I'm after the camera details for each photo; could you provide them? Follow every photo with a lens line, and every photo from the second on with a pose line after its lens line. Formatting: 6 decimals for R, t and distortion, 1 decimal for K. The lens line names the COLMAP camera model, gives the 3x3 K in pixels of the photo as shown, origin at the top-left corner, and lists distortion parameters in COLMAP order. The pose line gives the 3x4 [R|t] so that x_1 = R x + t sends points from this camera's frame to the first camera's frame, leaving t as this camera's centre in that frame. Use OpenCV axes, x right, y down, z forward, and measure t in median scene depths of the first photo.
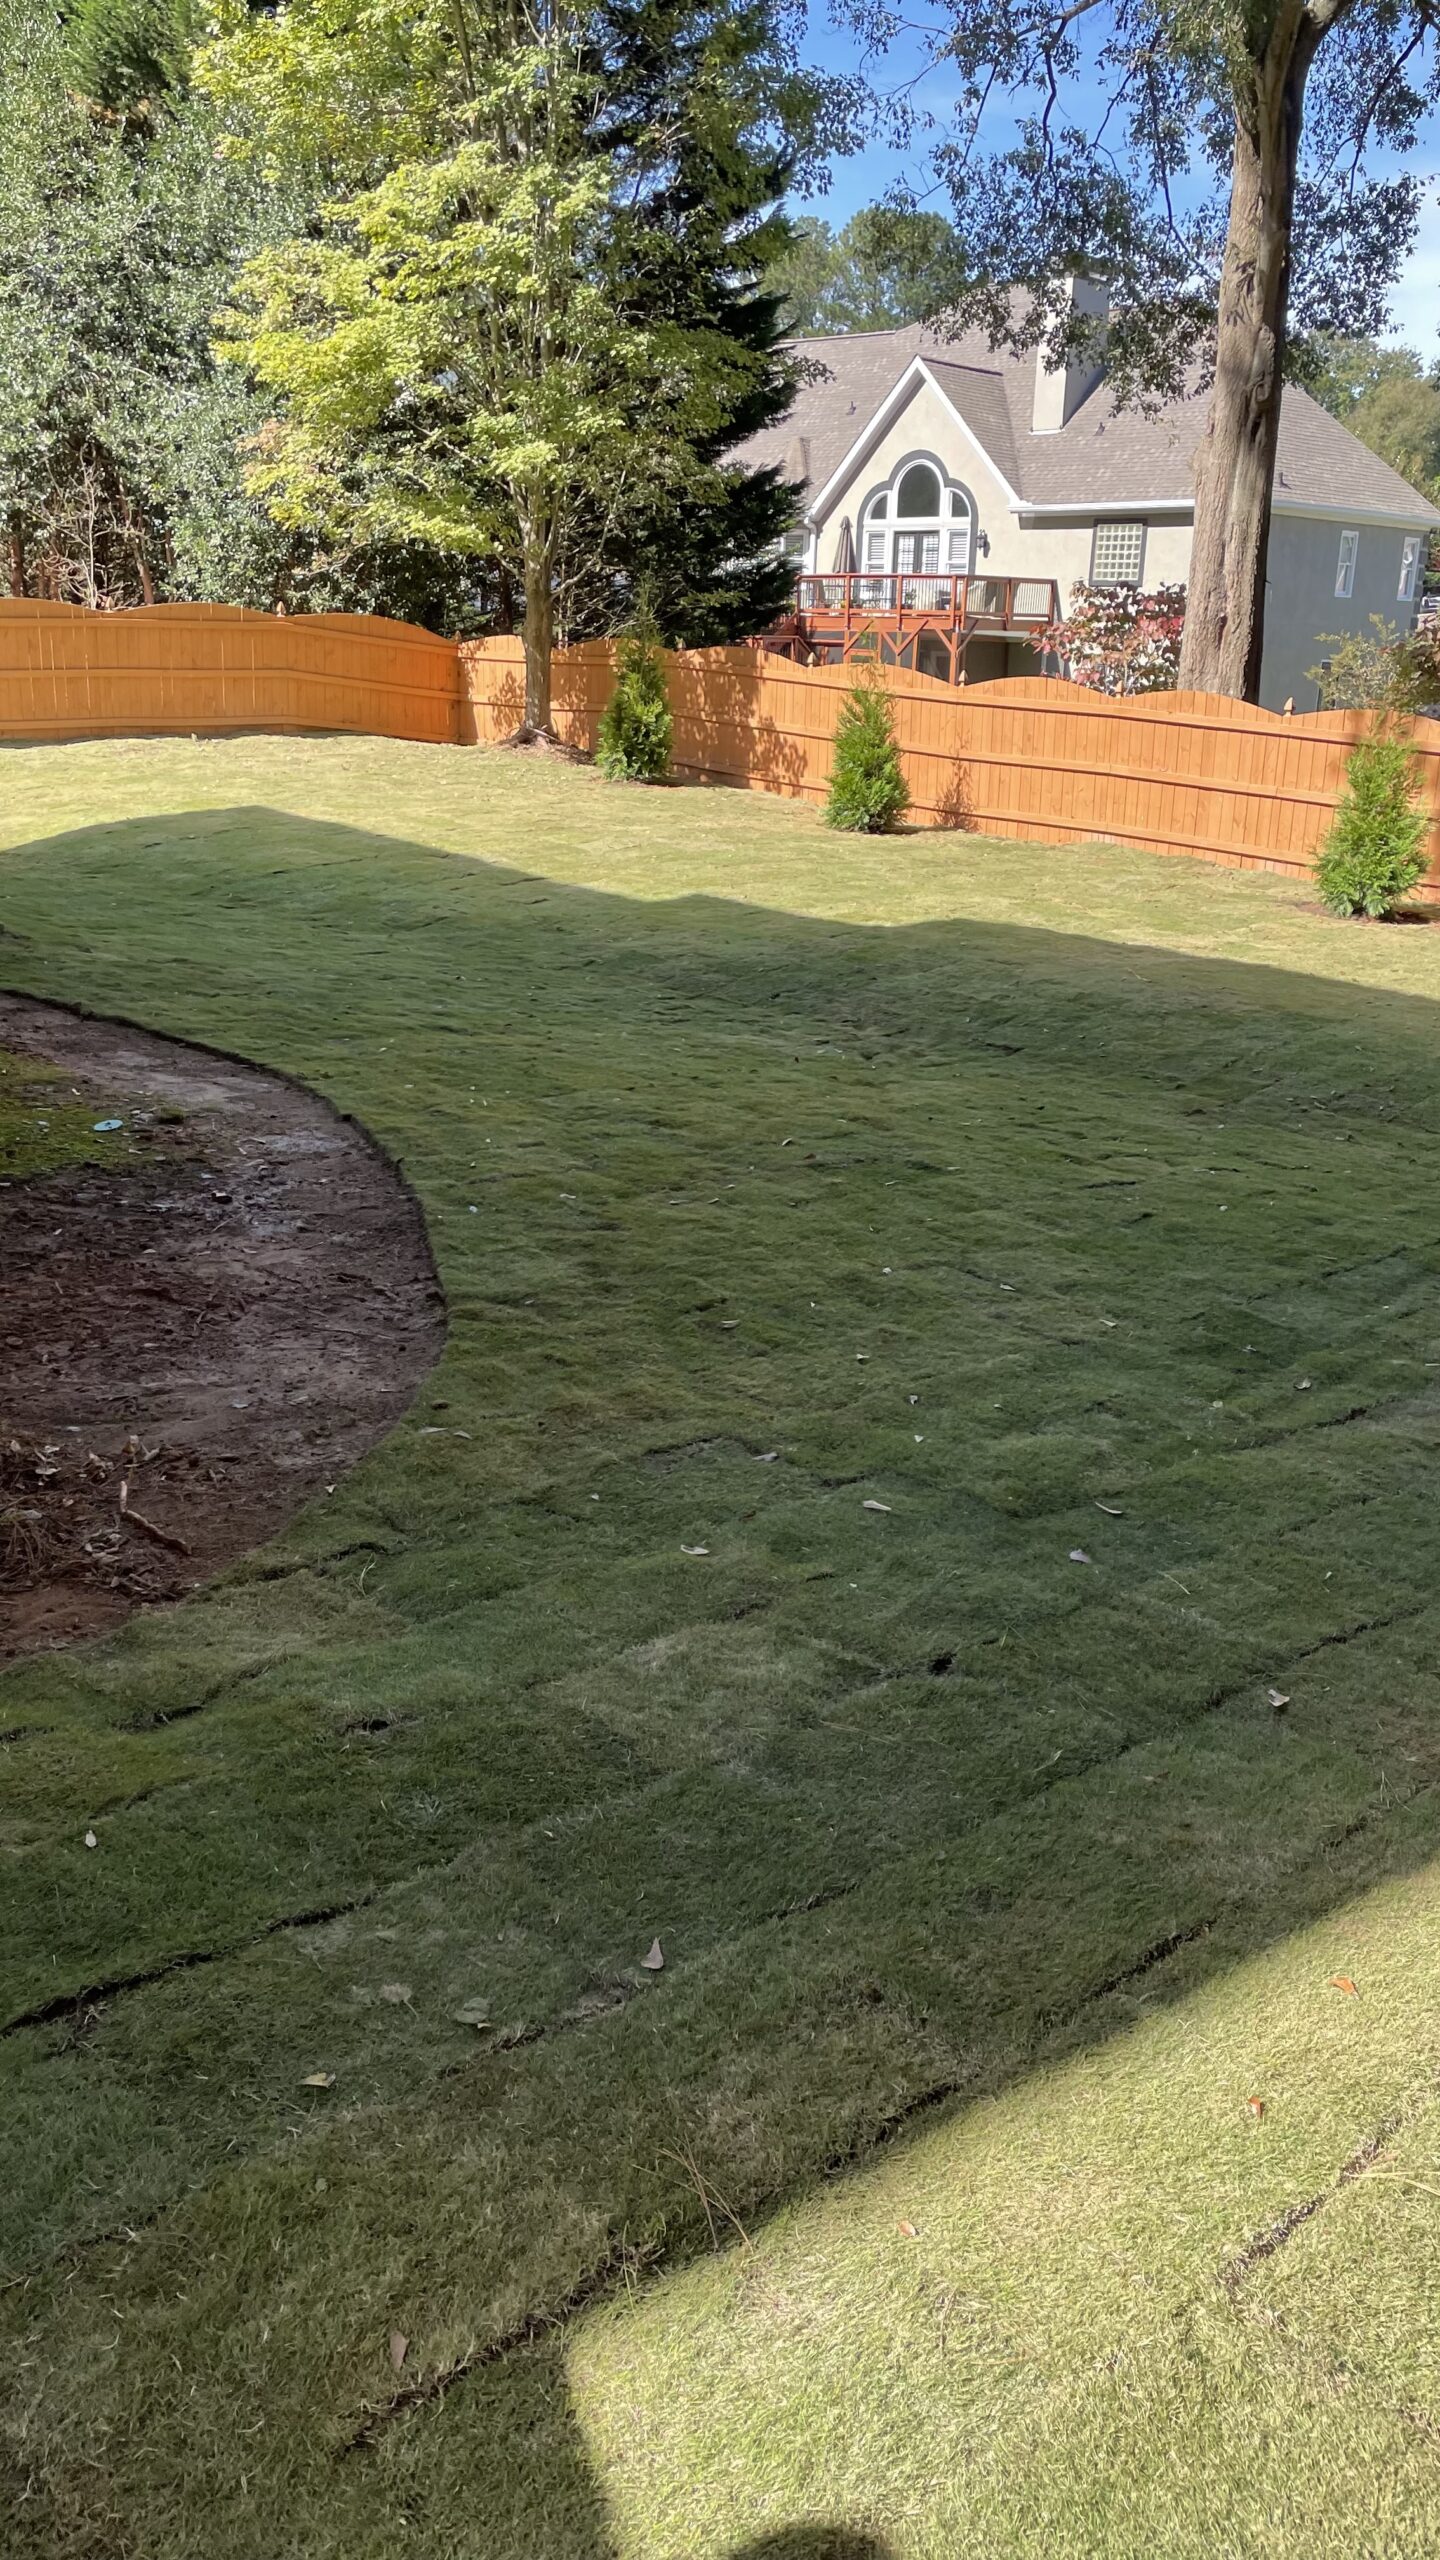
lens RADIAL K [[1953.1, 0, 743.7], [0, 1953.1, 1279.9], [0, 0, 1]] dist [0.067947, -0.064448]
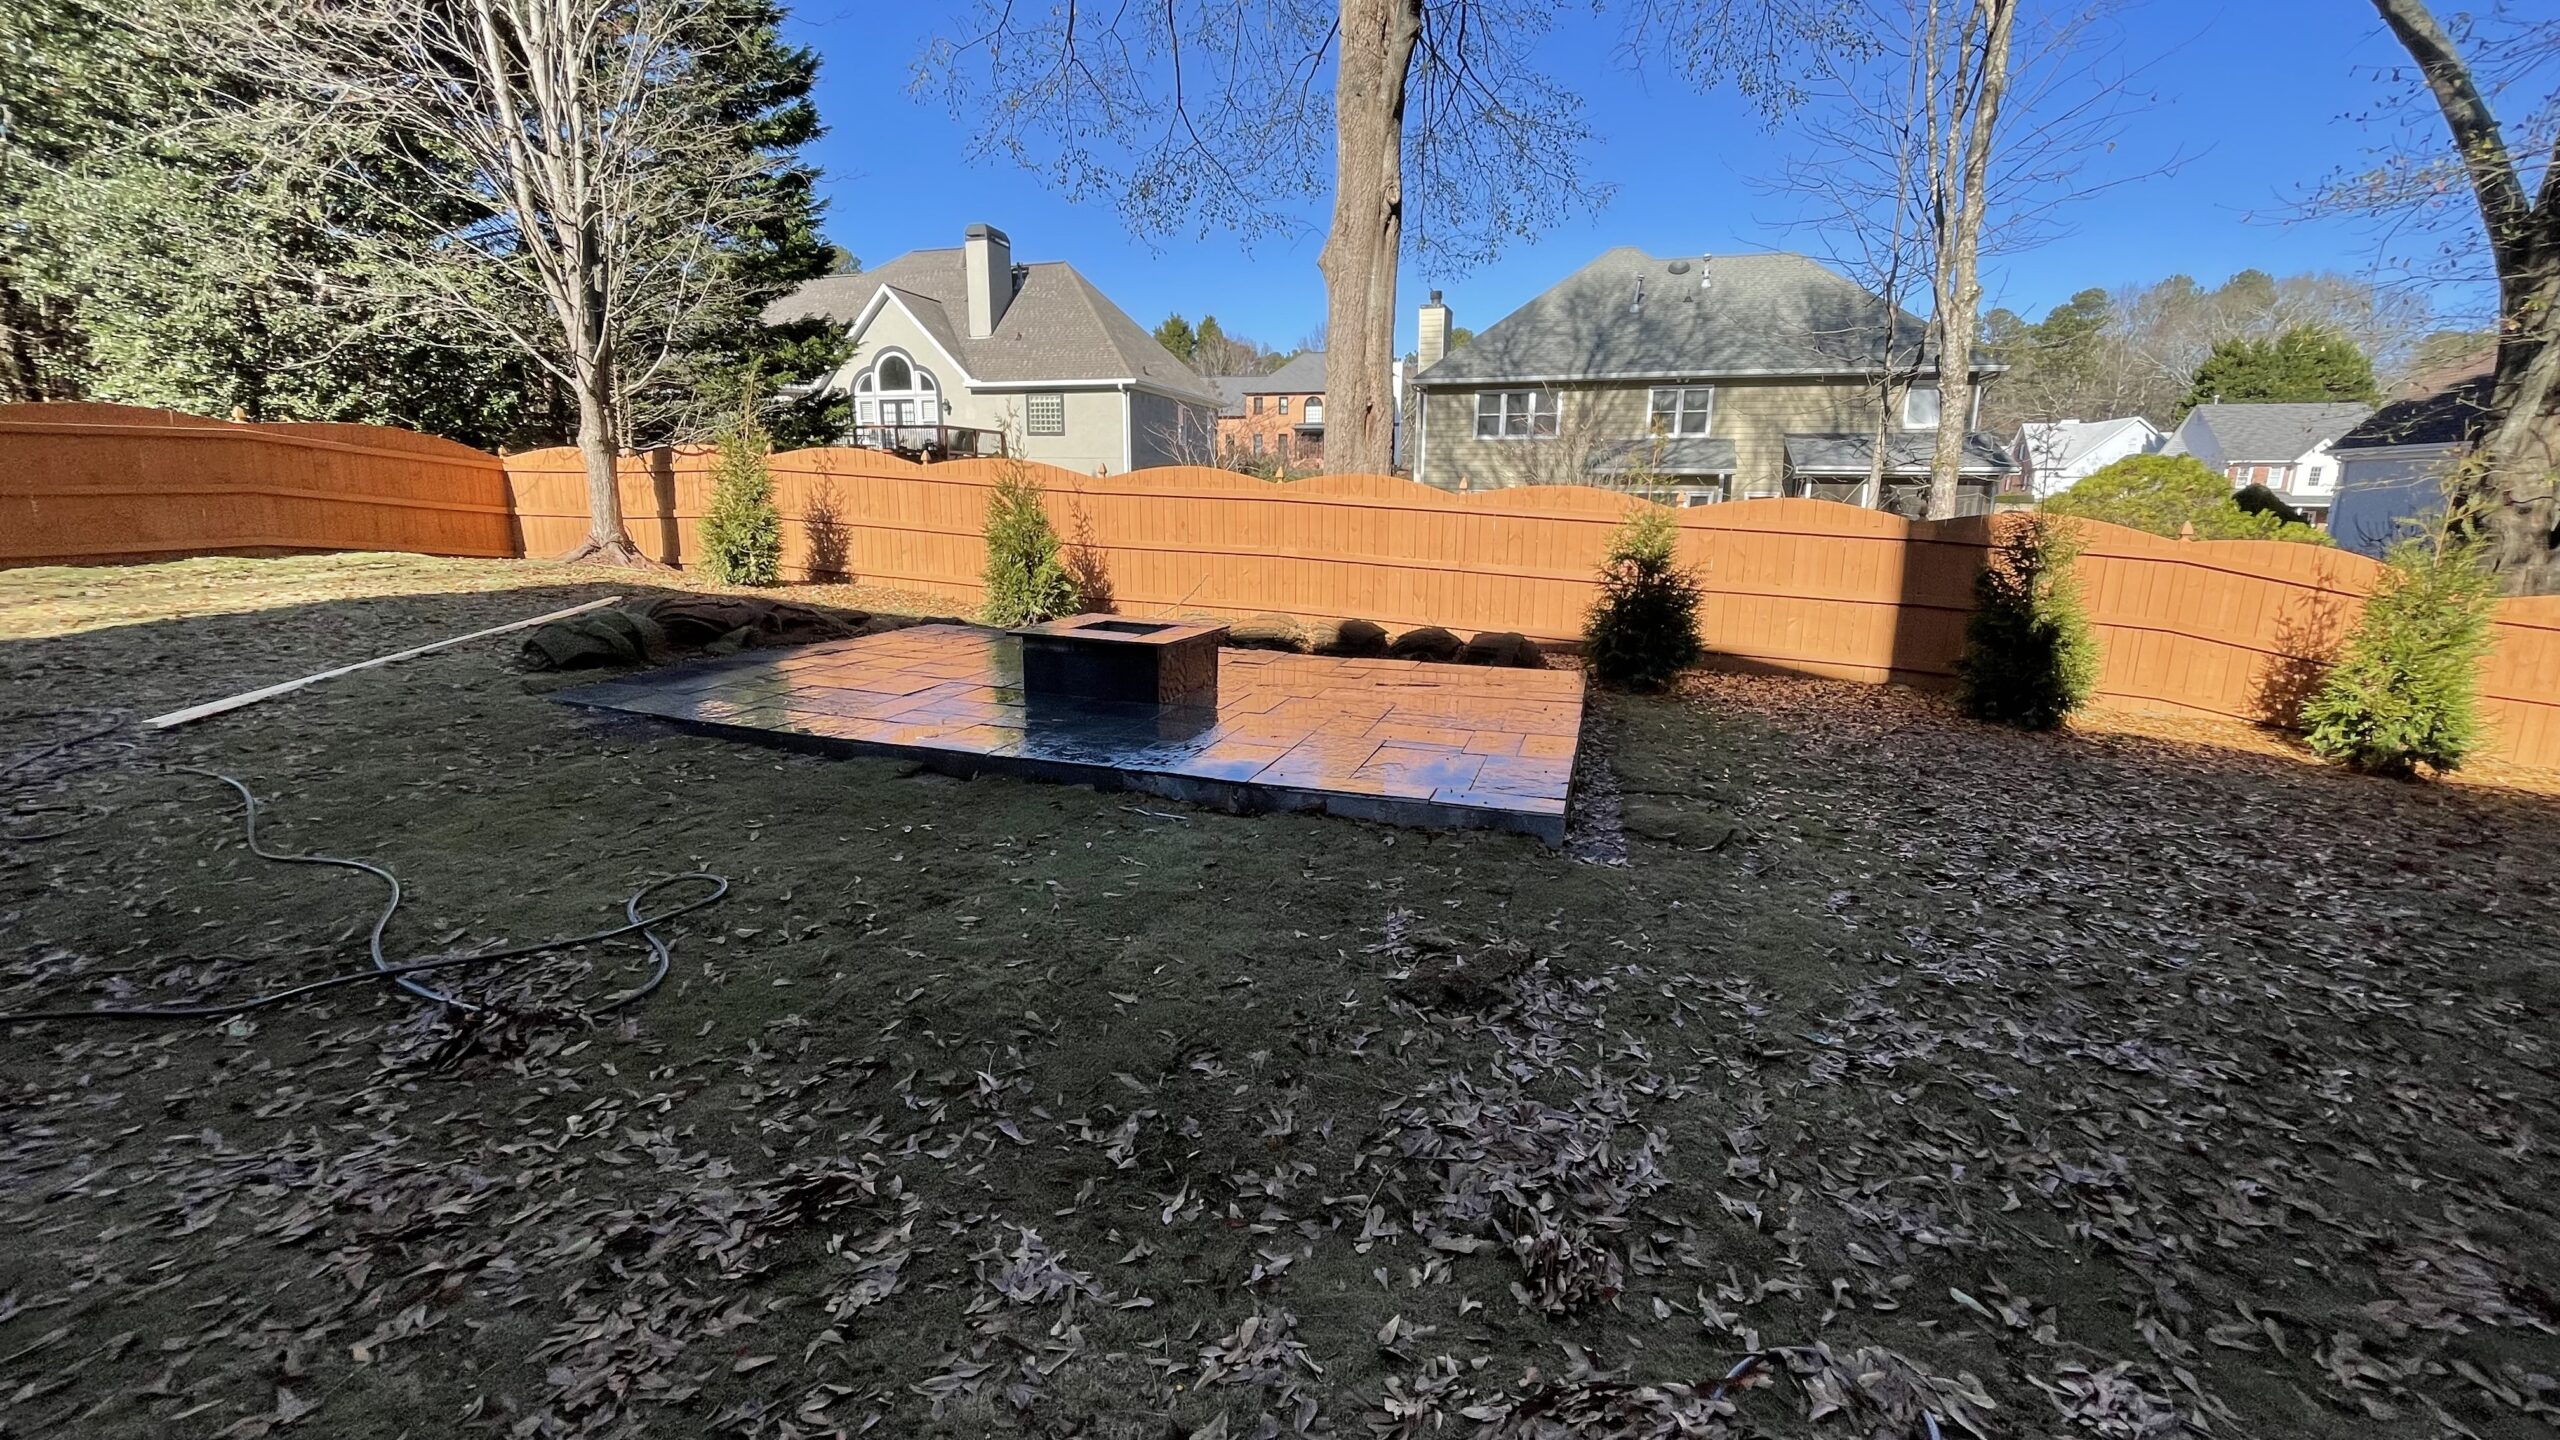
lens RADIAL K [[1034.1, 0, 1267.4], [0, 1034.1, 696.1], [0, 0, 1]] dist [-0.002692, -0.000141]
pose [[0.893143, -0.105036, 0.437336, -0.052920], [0.153874, 0.985033, -0.077669, -0.134200], [-0.422633, 0.136664, 0.895938, 0.494441]]
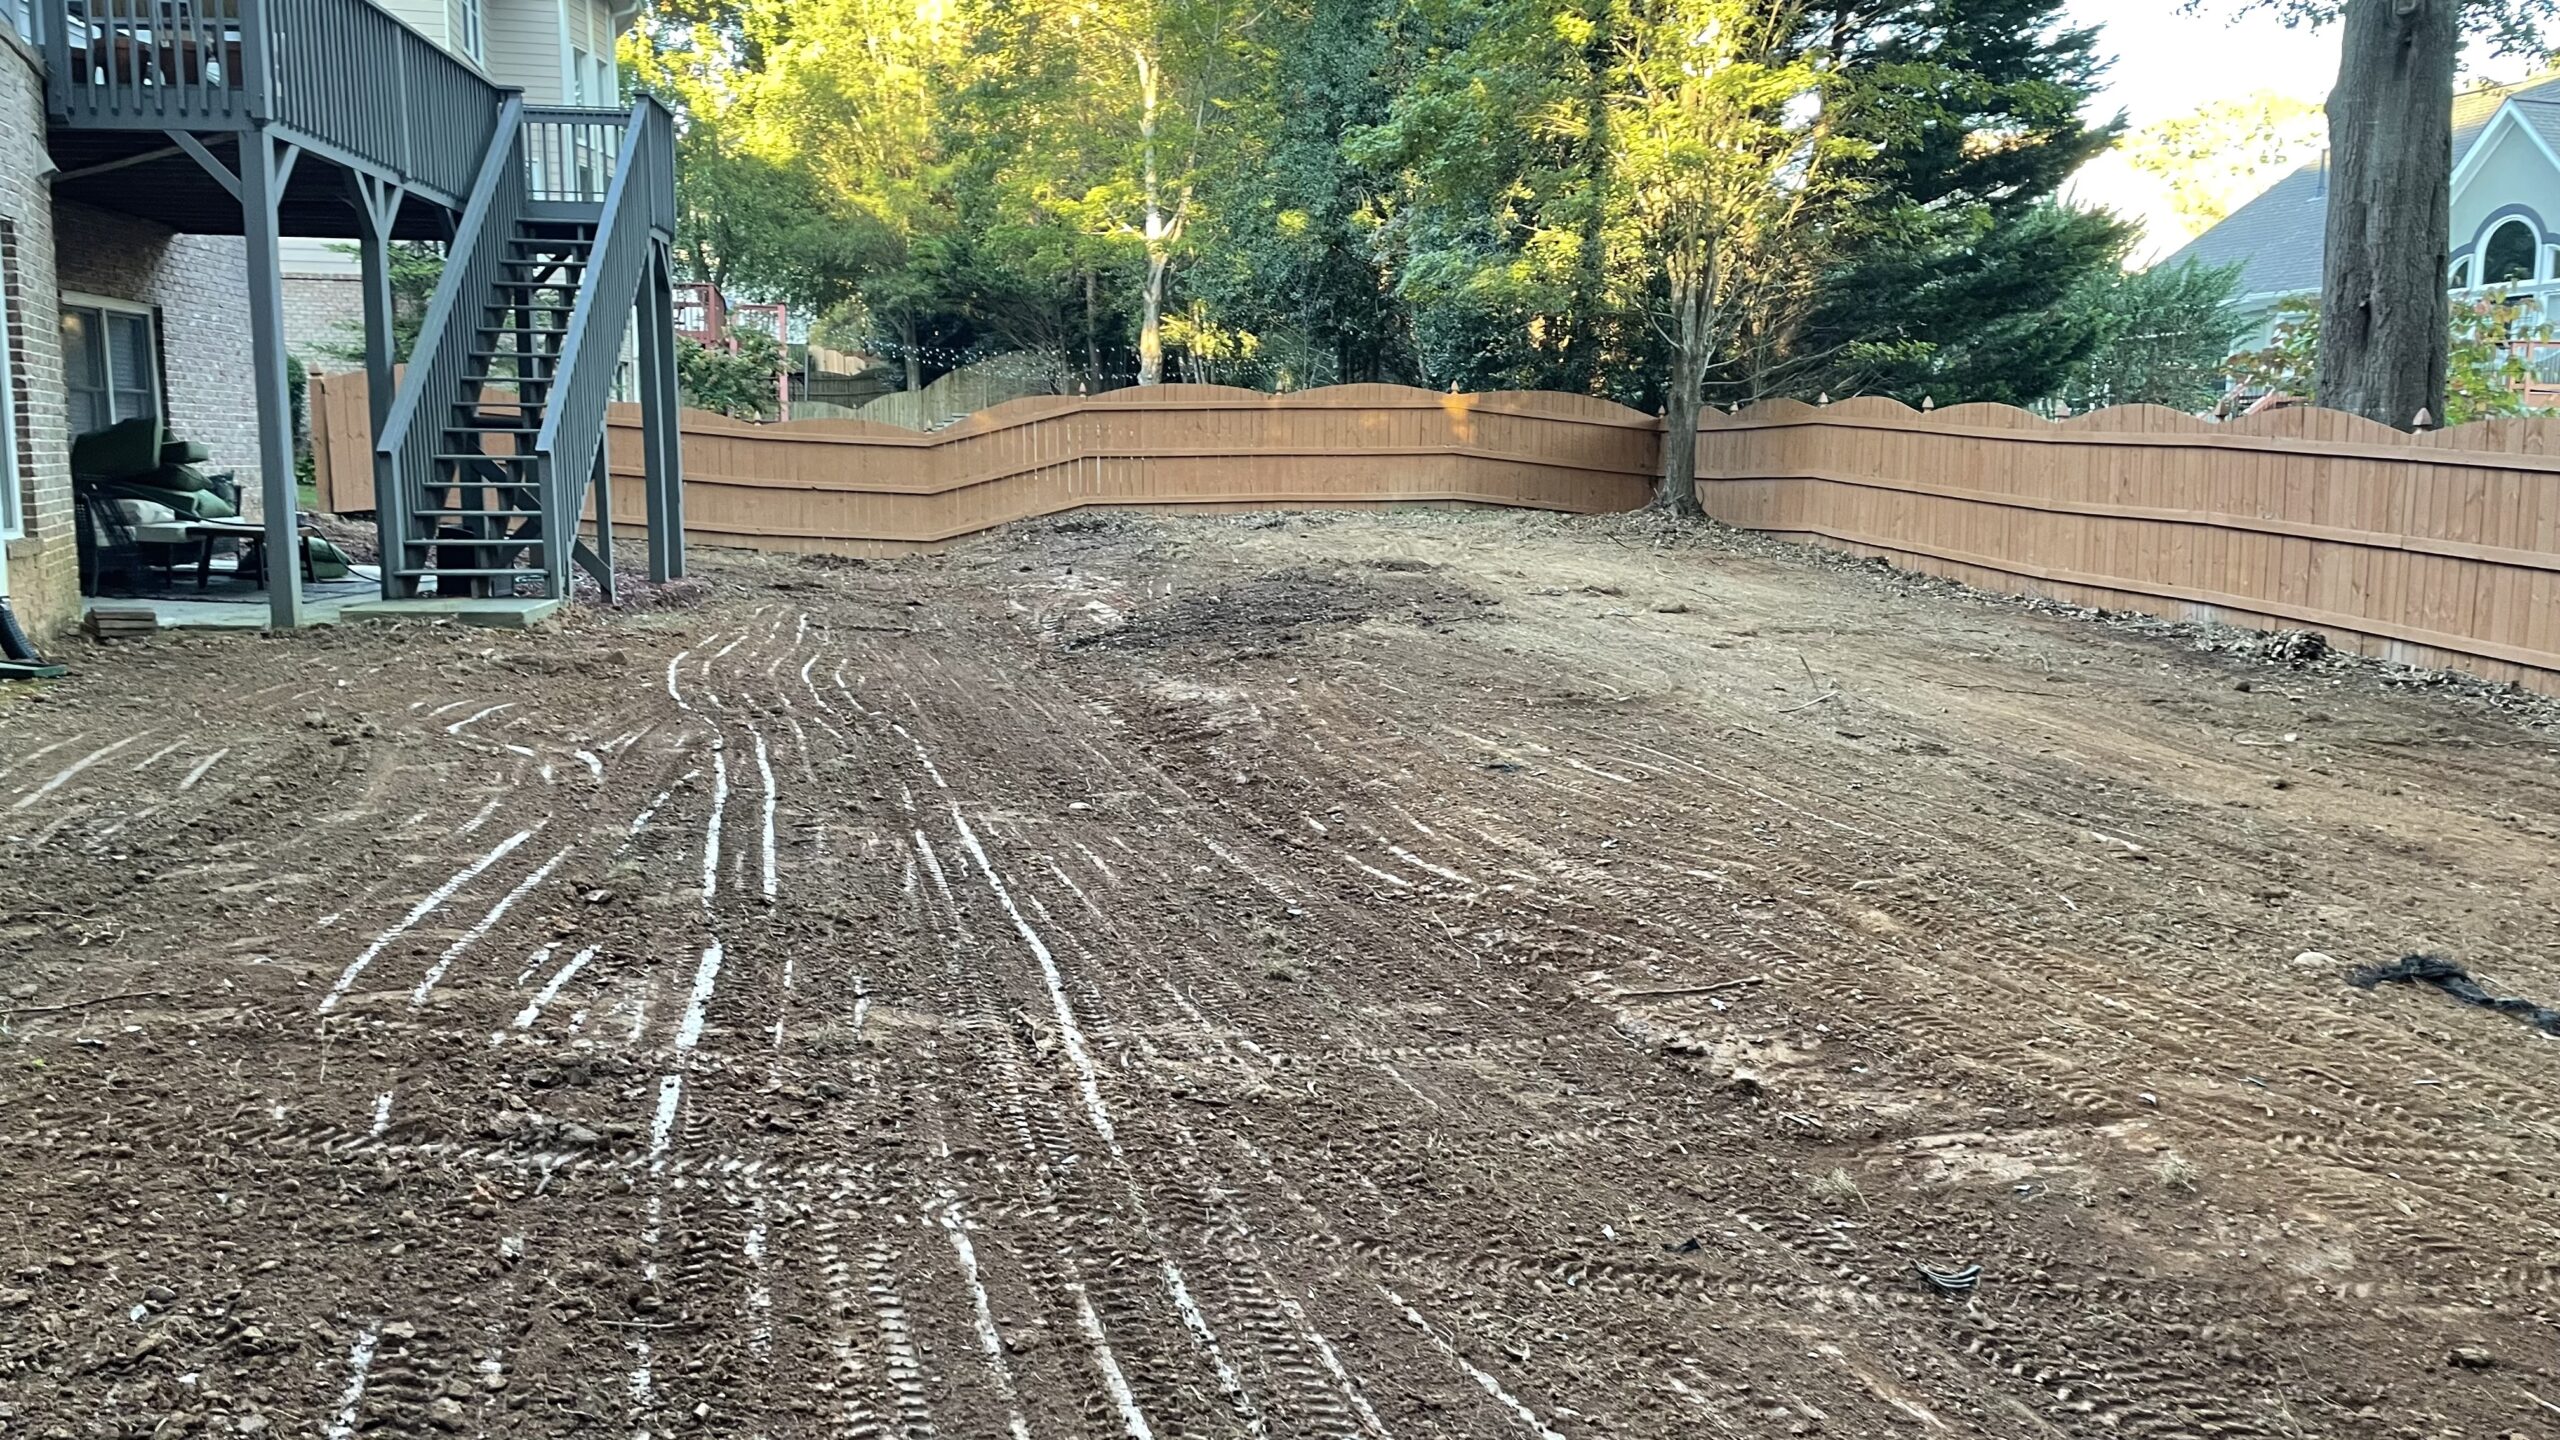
lens RADIAL K [[1953.1, 0, 1283.4], [0, 1953.1, 719.7], [0, 0, 1]] dist [0.067947, -0.064448]
pose [[0.829760, 0.053742, -0.555527, 0.288191], [-0.161329, 0.975959, -0.146552, -0.024061], [0.534295, 0.211225, 0.818482, 0.220283]]
